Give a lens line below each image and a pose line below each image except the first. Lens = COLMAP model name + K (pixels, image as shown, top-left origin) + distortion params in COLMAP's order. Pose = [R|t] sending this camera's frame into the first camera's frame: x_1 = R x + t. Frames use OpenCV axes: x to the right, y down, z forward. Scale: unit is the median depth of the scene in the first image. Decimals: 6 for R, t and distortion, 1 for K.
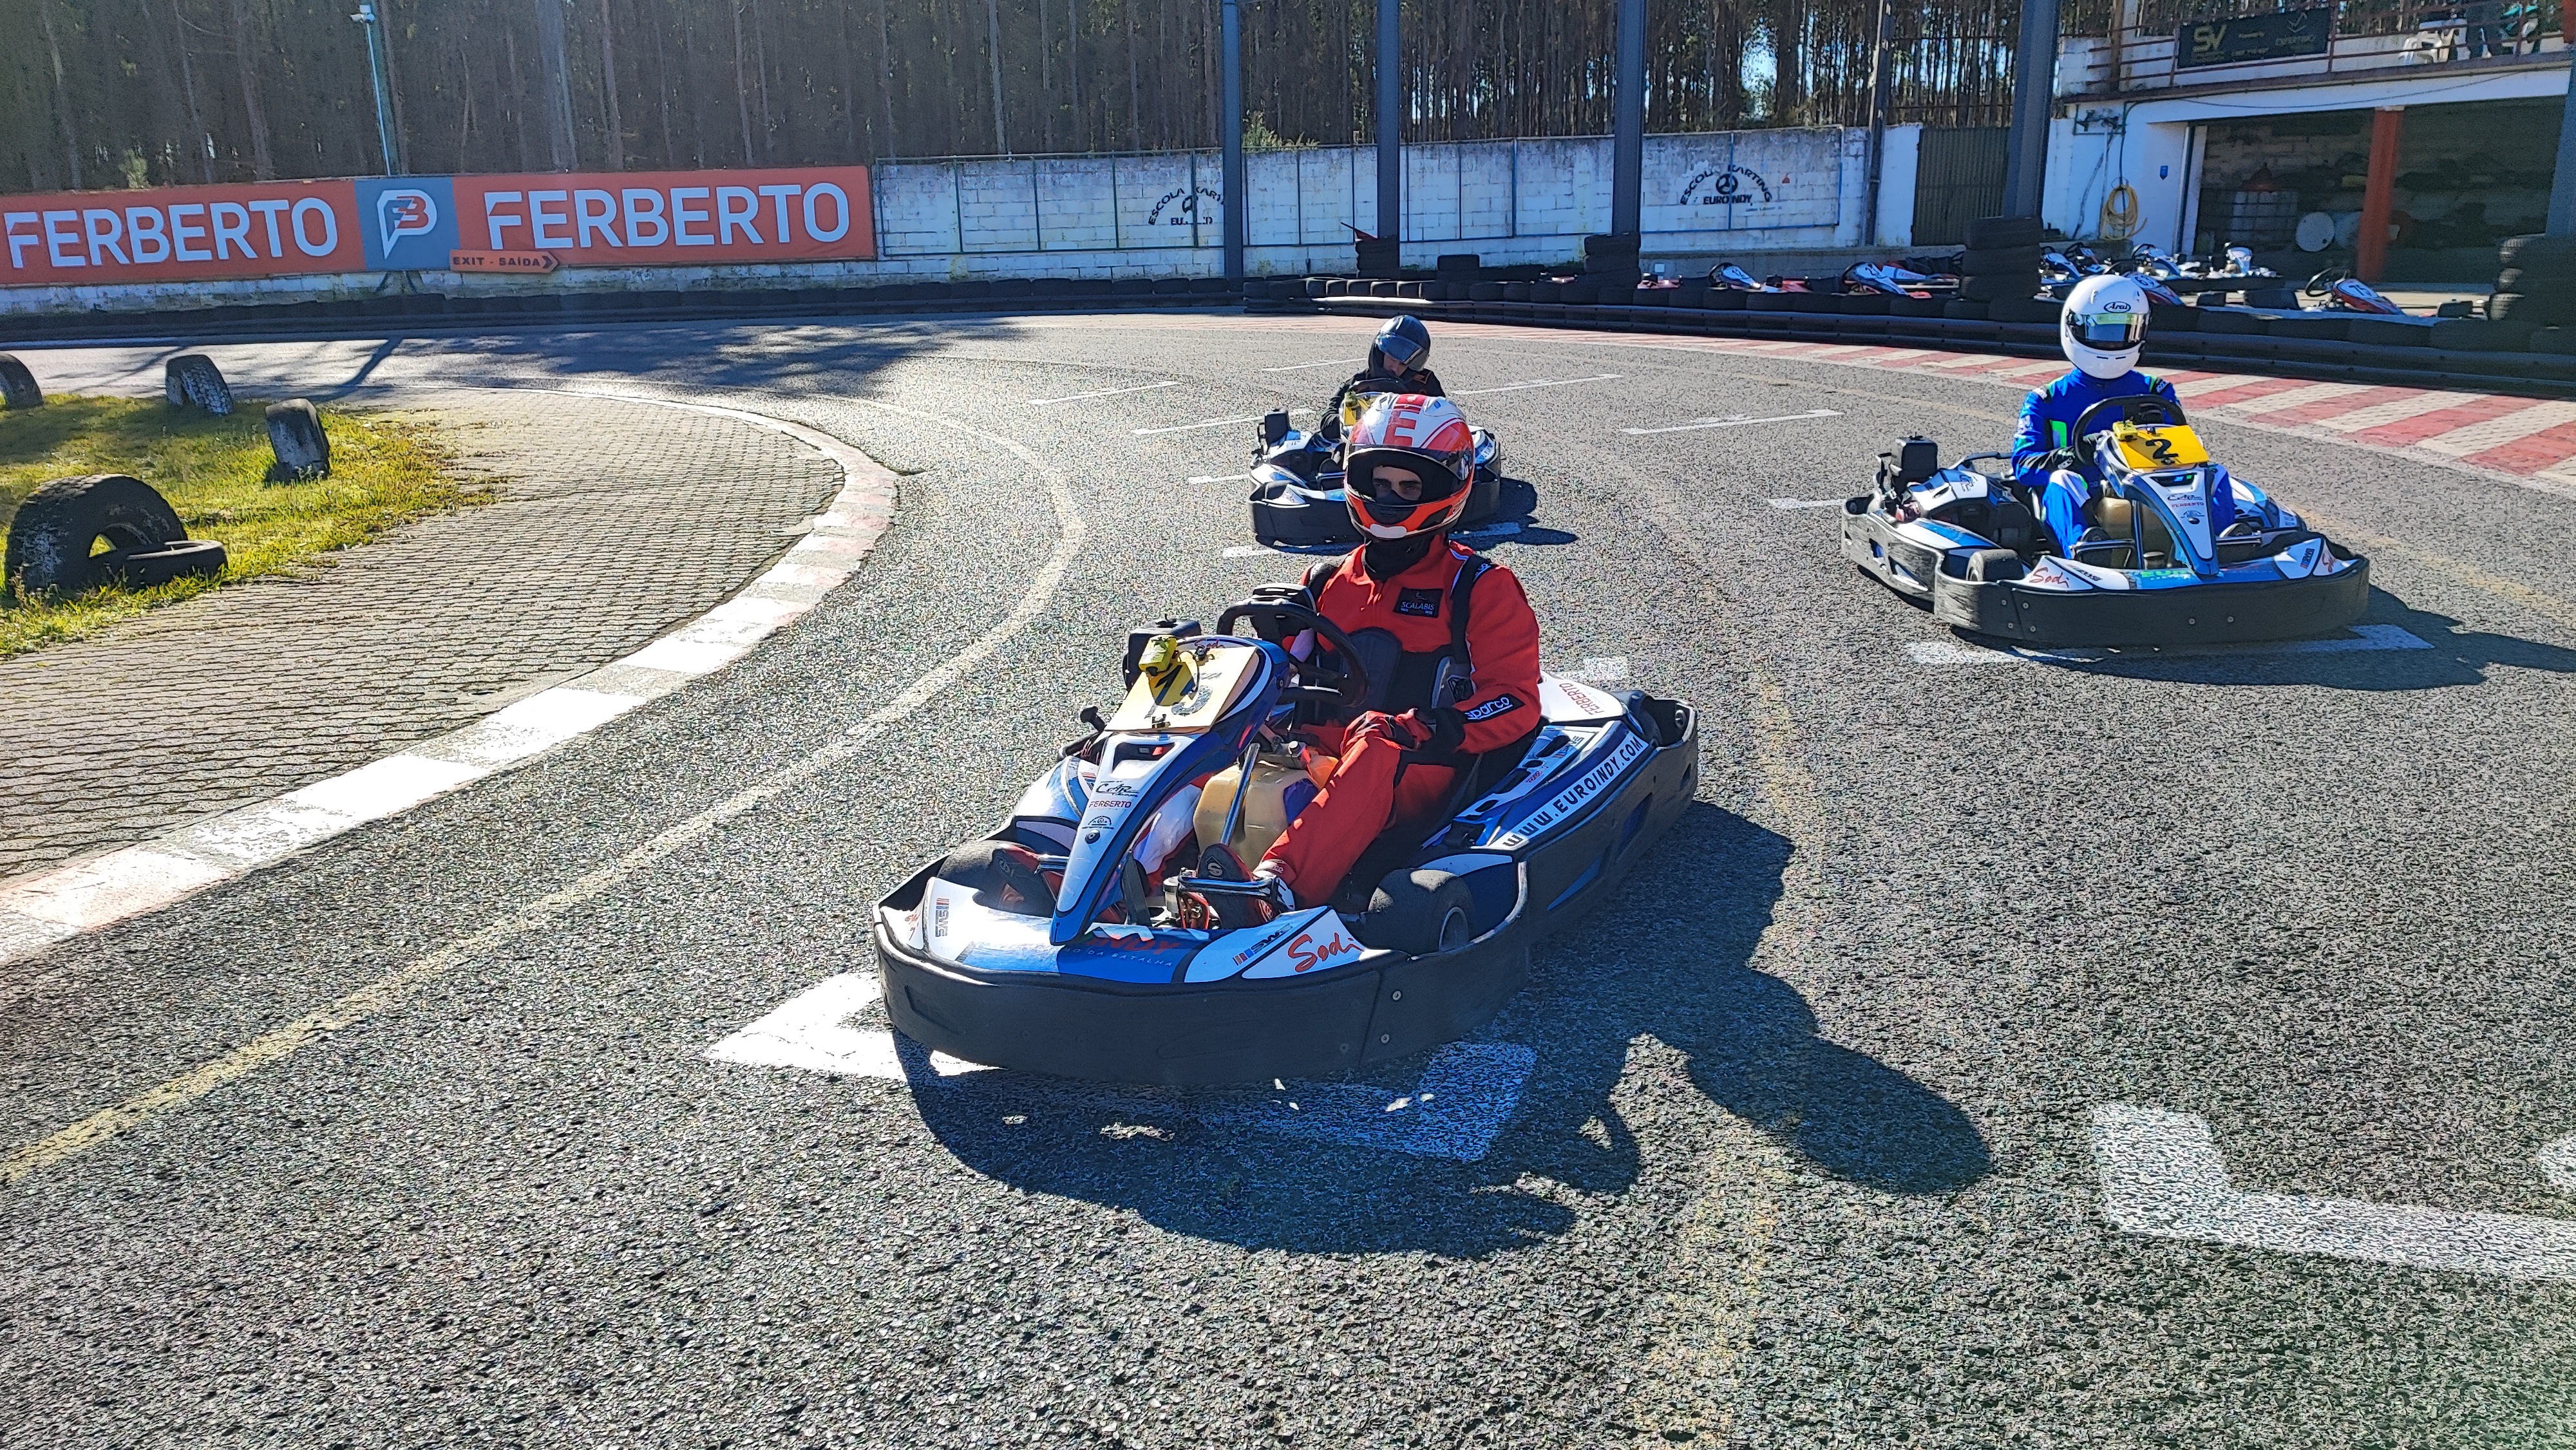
lens RADIAL K [[1865.4, 0, 1288.0], [0, 1865.4, 673.7], [0, 0, 1]] dist [0.048311, -0.050153]
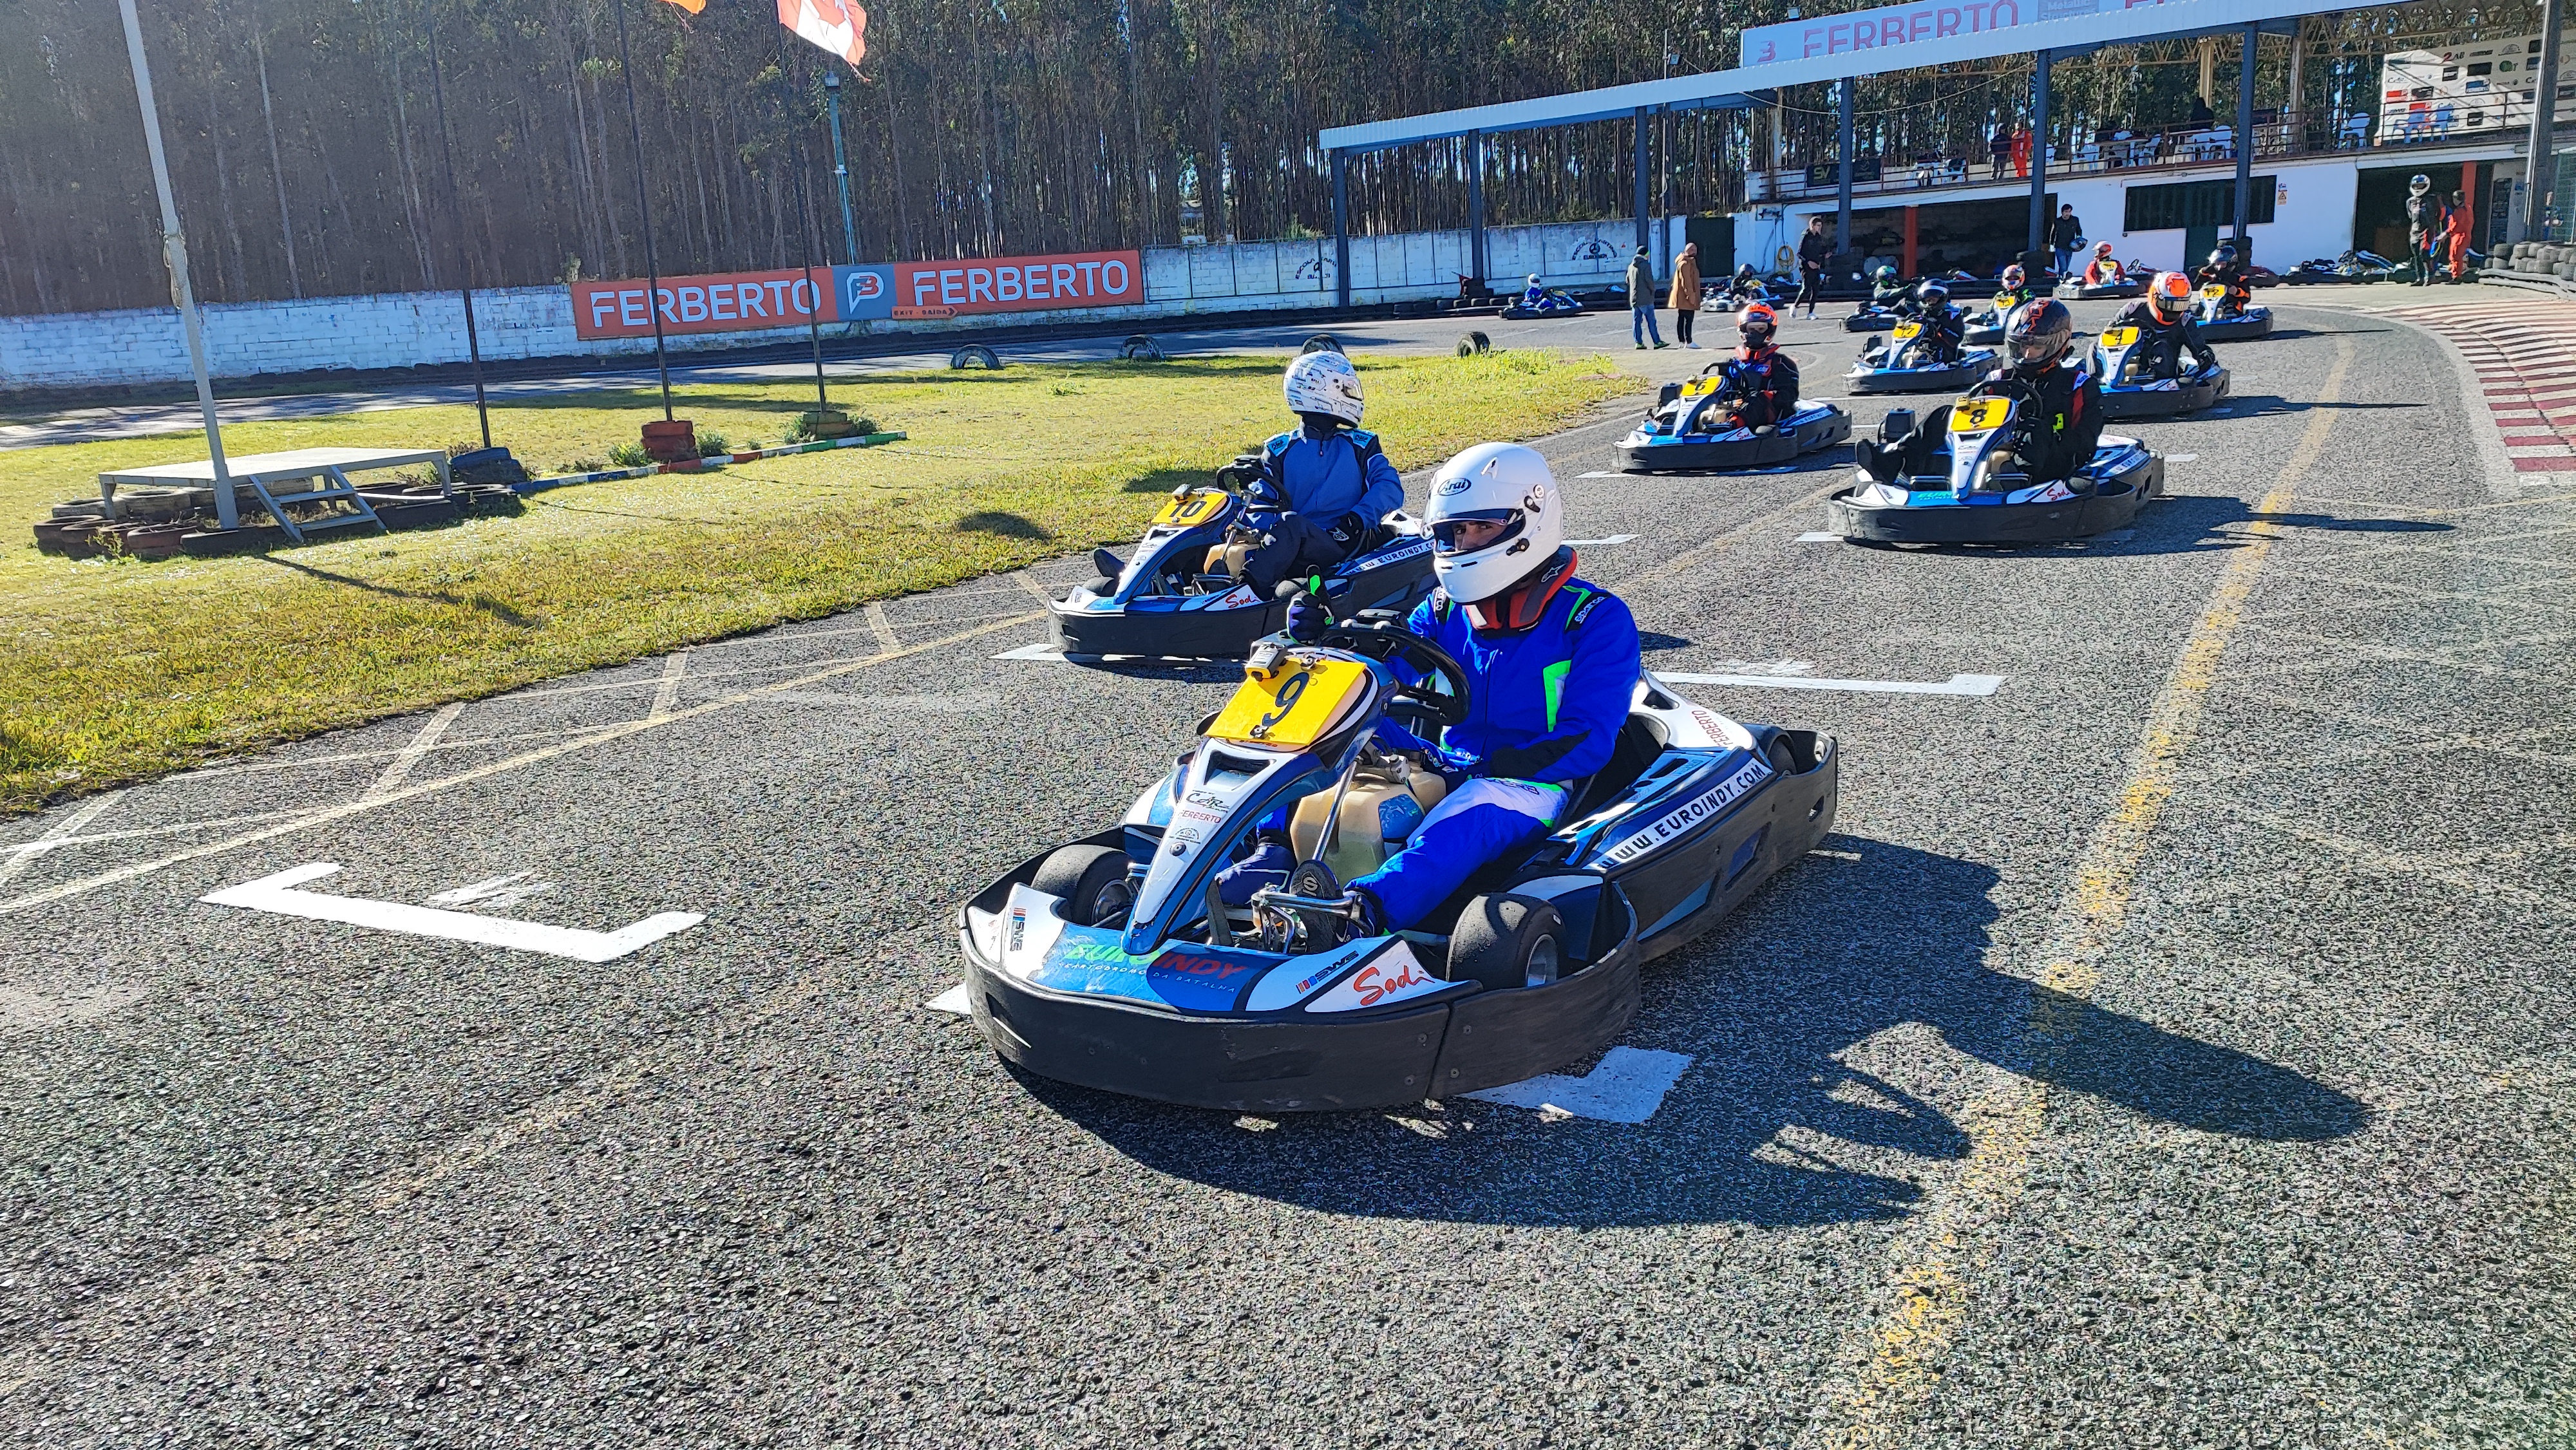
lens RADIAL K [[1871.4, 0, 1294.8], [0, 1871.4, 693.1], [0, 0, 1]] dist [0.048272, -0.046638]
pose [[0.960248, -0.085868, 0.265613, -0.587899], [0.095315, 0.995185, -0.022859, 0.196589], [-0.262371, 0.047267, 0.963809, -0.716492]]
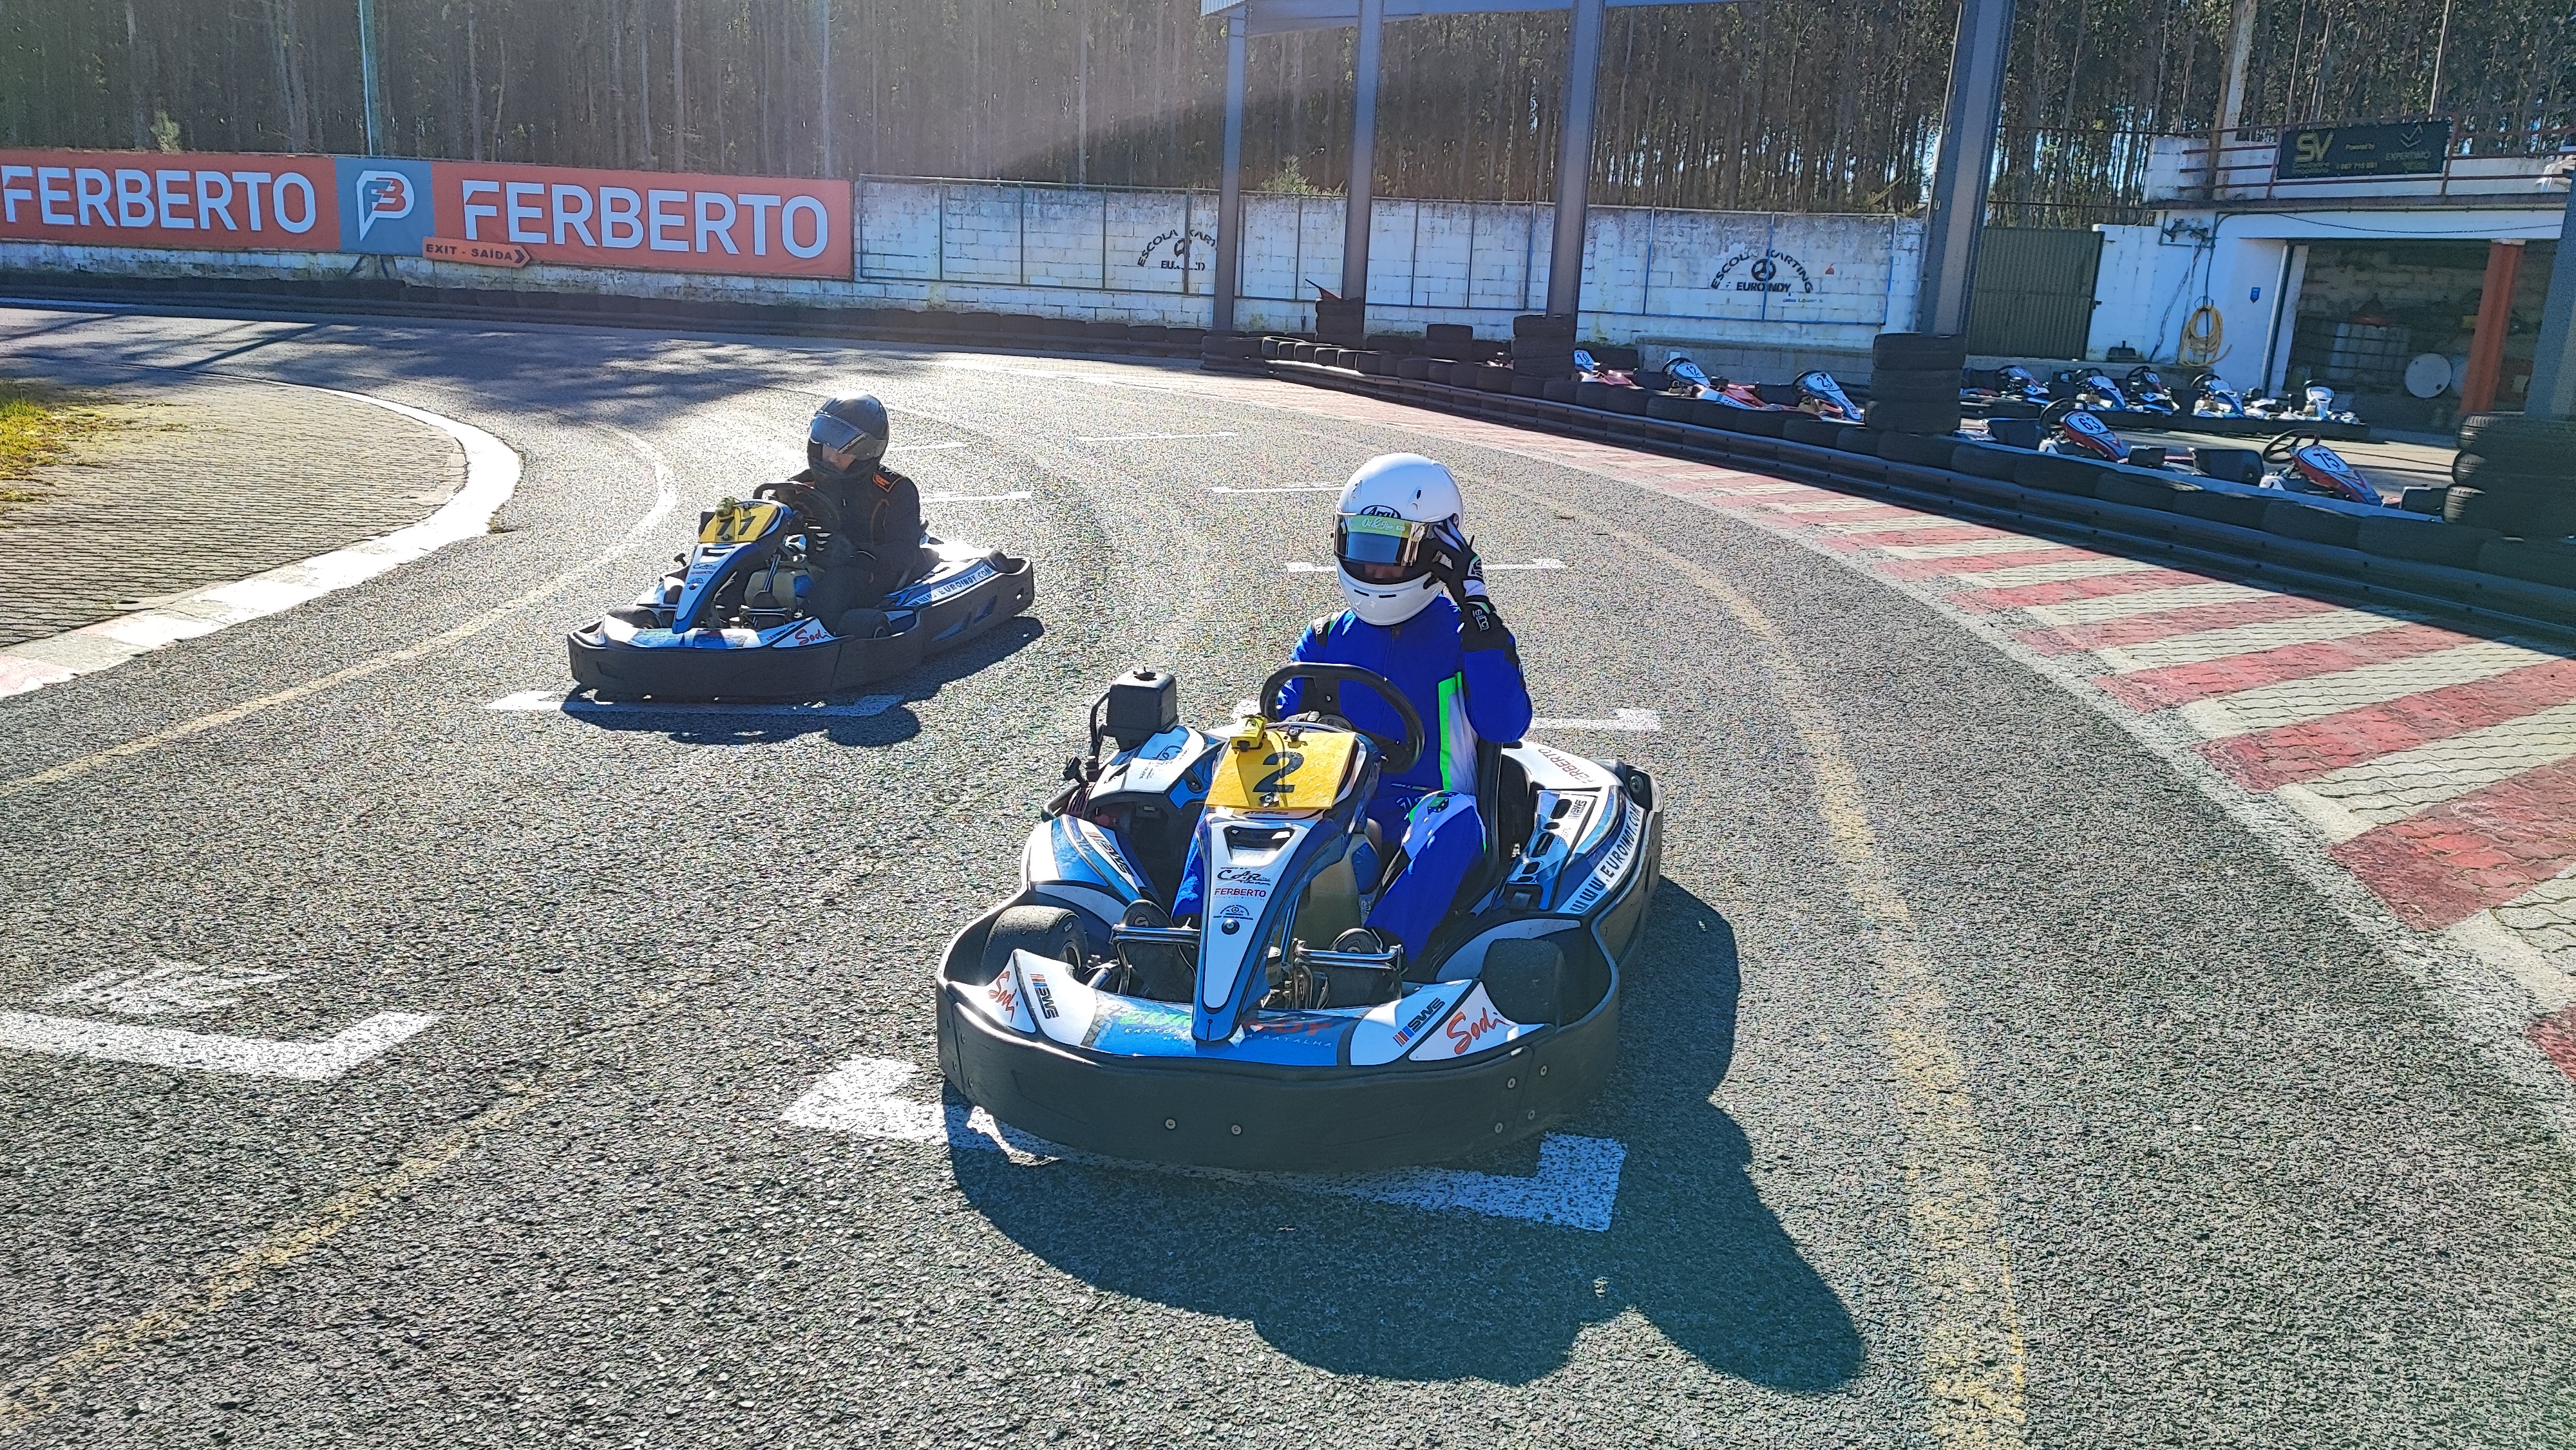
lens RADIAL K [[1865.4, 0, 1276.1], [0, 1865.4, 698.0], [0, 0, 1]] dist [0.048311, -0.050153]
pose [[0.992465, 0.094497, -0.078002, 0.087898], [-0.095408, 0.995406, -0.008031, -0.023983], [0.076884, 0.015413, 0.996921, 0.076095]]
